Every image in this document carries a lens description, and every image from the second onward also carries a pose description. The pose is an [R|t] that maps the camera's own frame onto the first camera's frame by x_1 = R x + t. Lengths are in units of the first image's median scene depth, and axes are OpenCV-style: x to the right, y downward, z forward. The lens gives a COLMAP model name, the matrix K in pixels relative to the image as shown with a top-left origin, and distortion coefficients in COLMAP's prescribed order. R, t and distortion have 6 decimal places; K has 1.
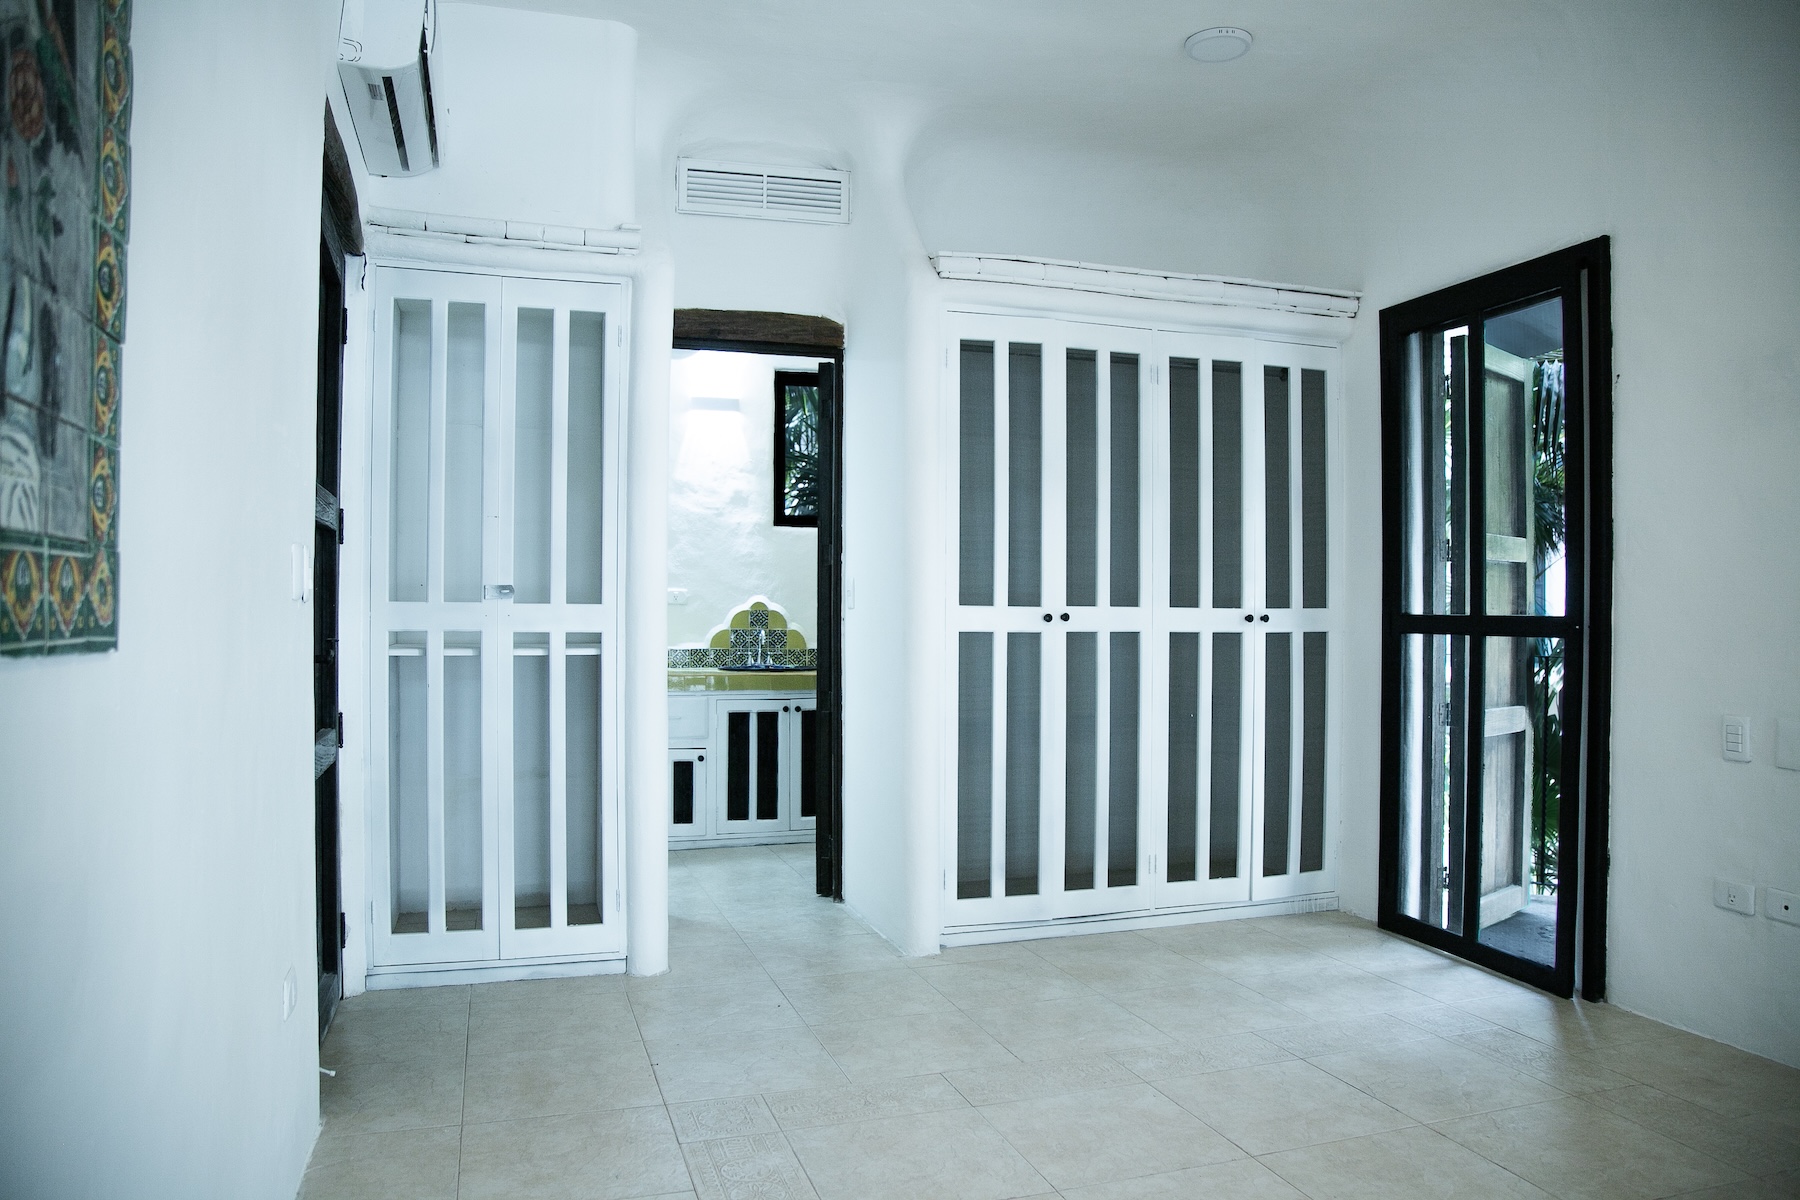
lens RADIAL K [[1254.5, 0, 905.1], [0, 1254.5, 606.7], [0, 0, 1]] dist [-0.118887, 0.074375]
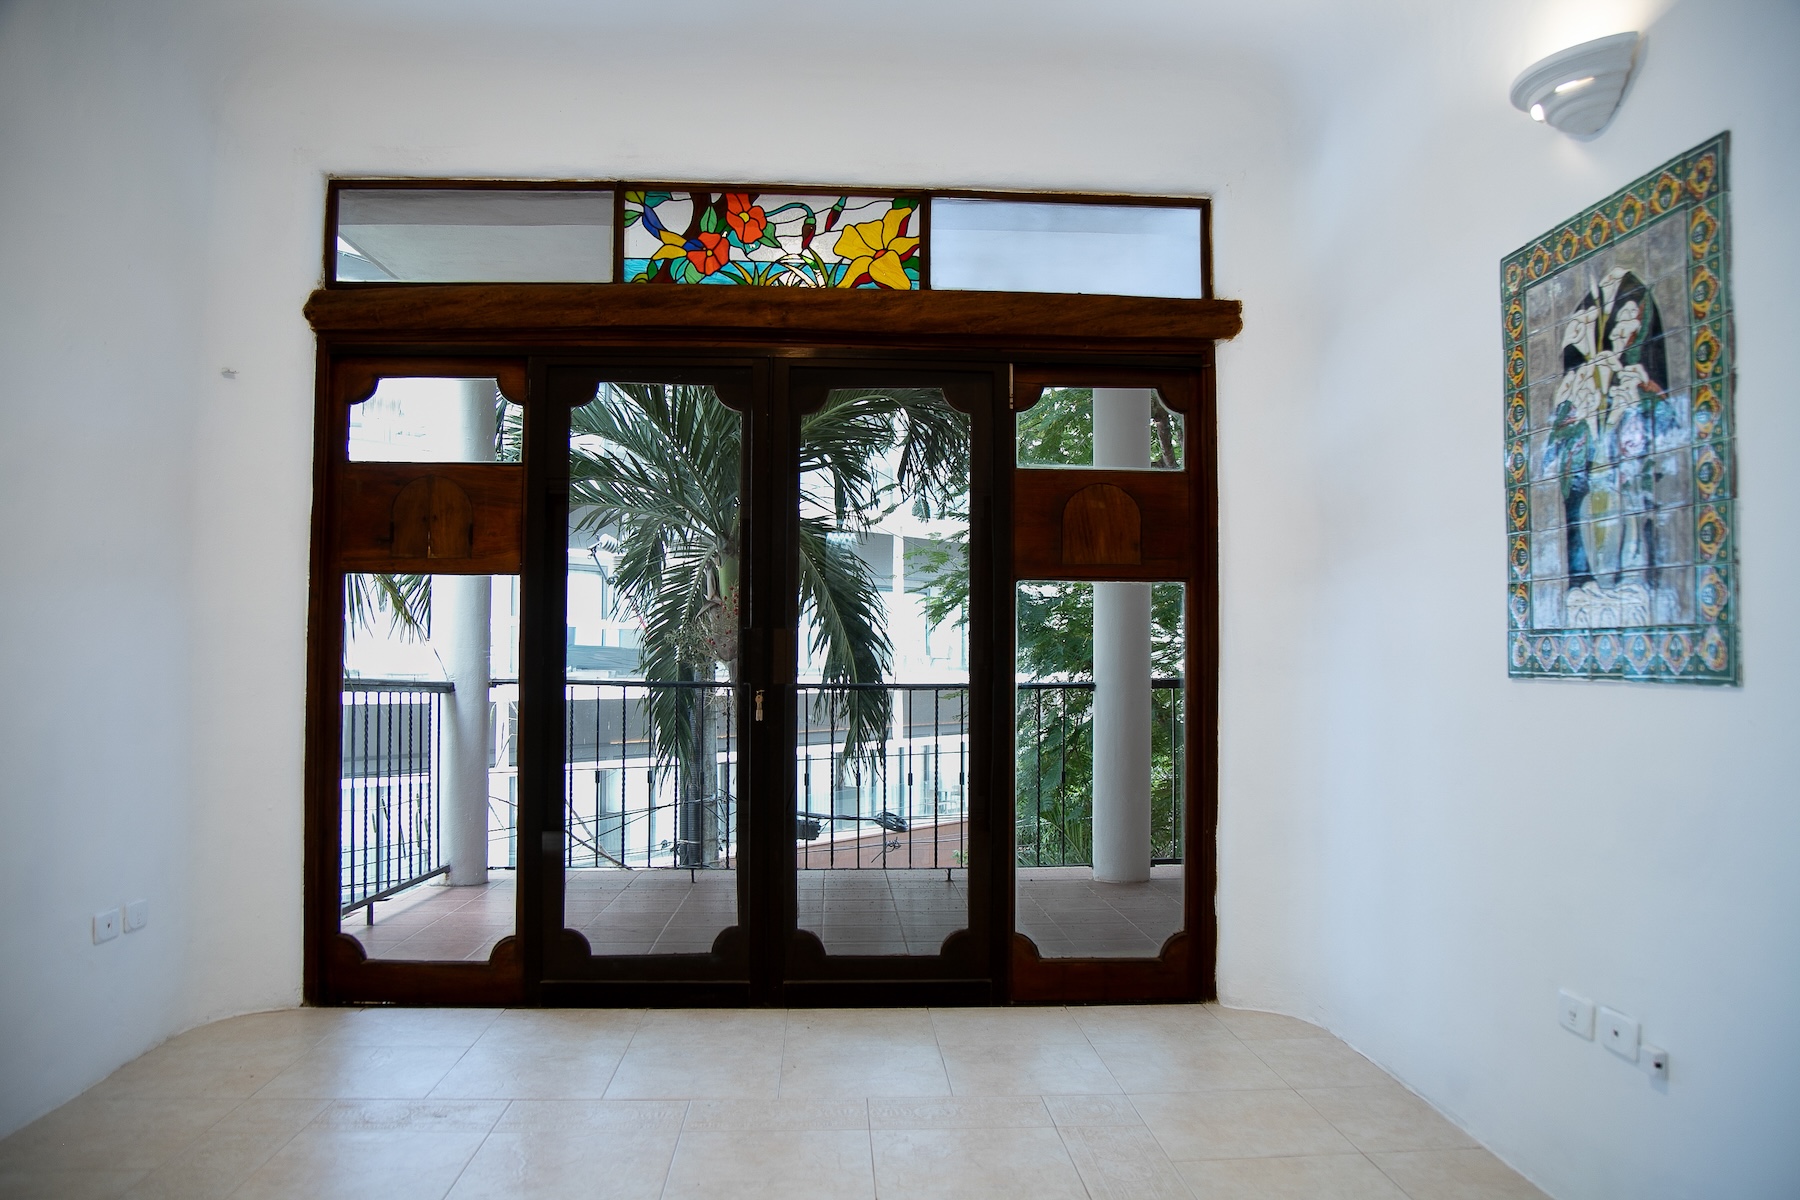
lens RADIAL K [[1254.5, 0, 905.1], [0, 1254.5, 606.7], [0, 0, 1]] dist [-0.118887, 0.074375]
pose [[-0.968178, 0.005407, 0.250203, 0.008826], [-0.005865, 0.999002, -0.044284, 0.002319], [-0.250193, -0.044342, -0.967180, 0.951104]]
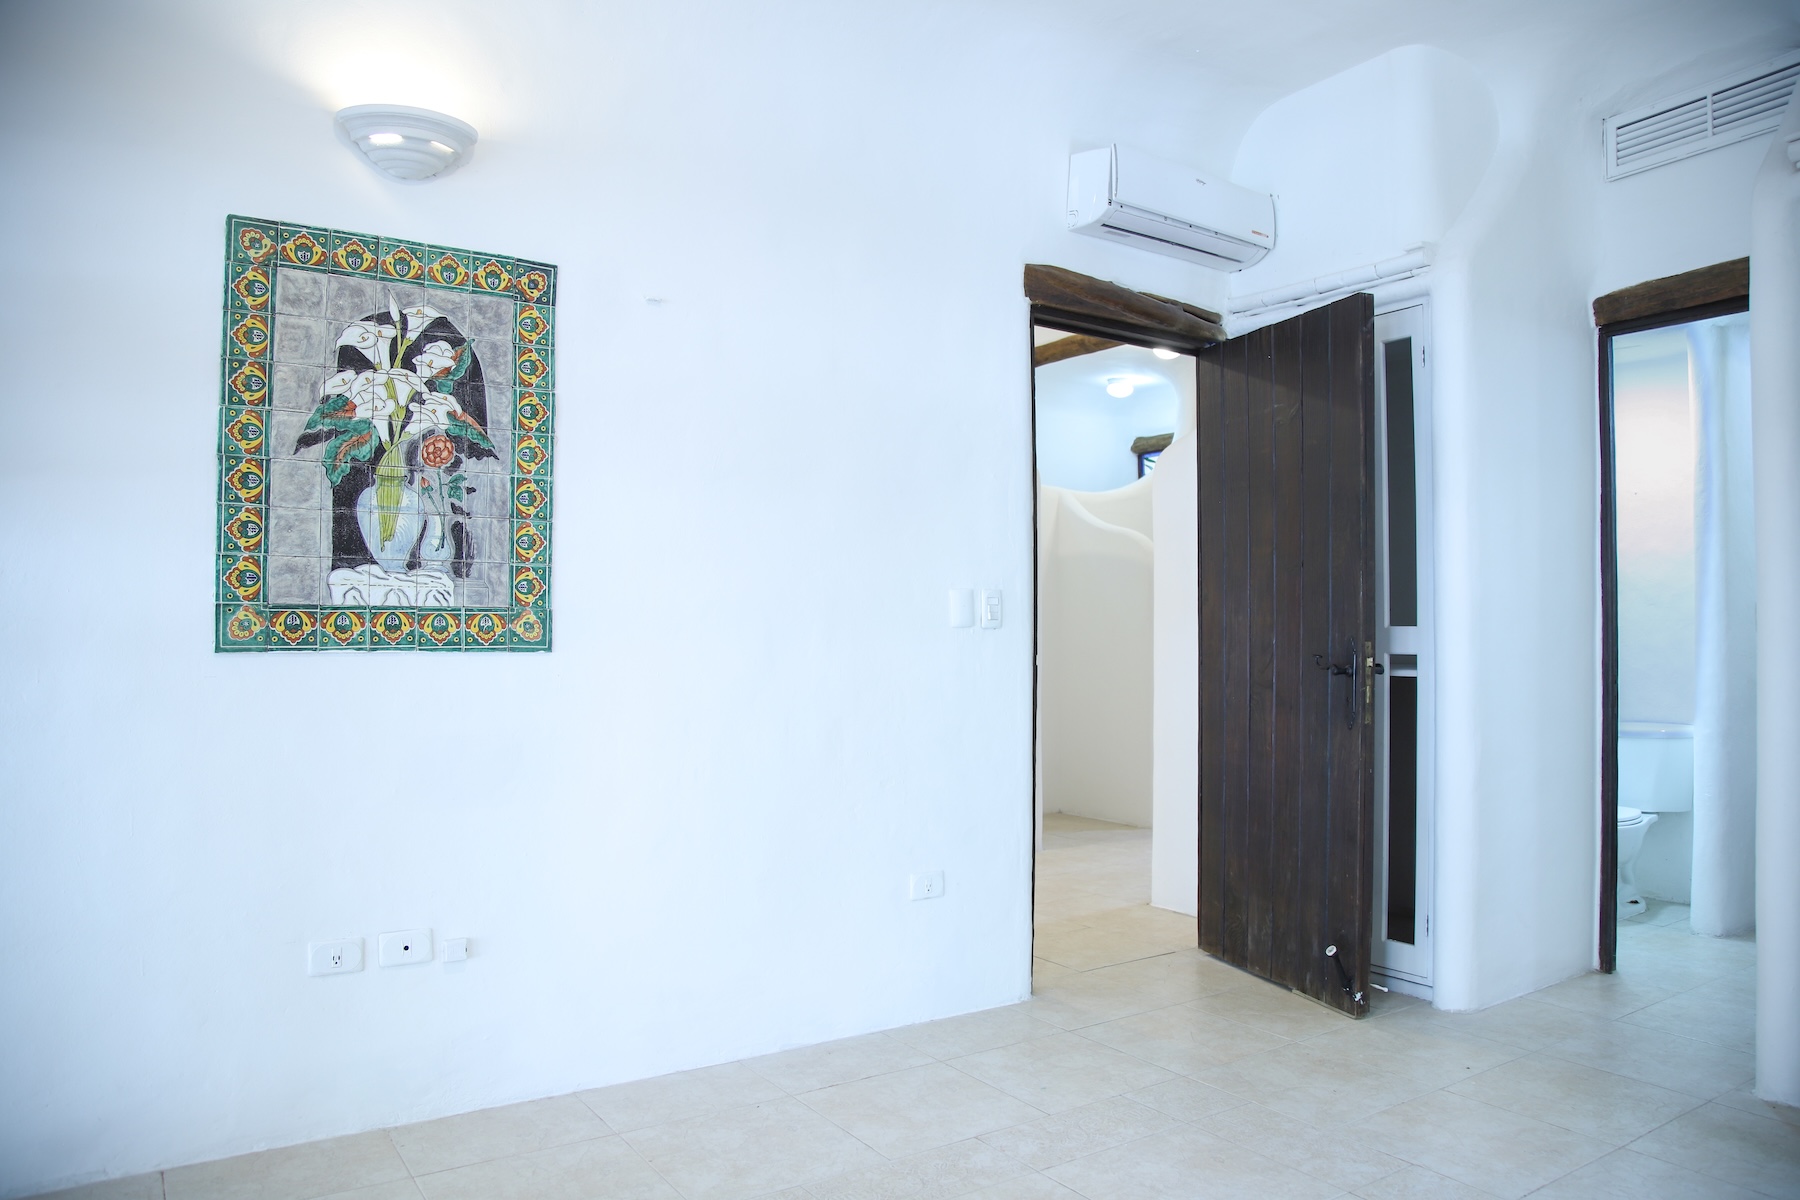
lens RADIAL K [[1254.5, 0, 905.1], [0, 1254.5, 606.7], [0, 0, 1]] dist [-0.118887, 0.074375]
pose [[0.253855, -0.023261, -0.966962, 0.618840], [0.005862, 0.999729, -0.022511, 0.002163], [0.967224, 0.000046, 0.253923, 0.352413]]
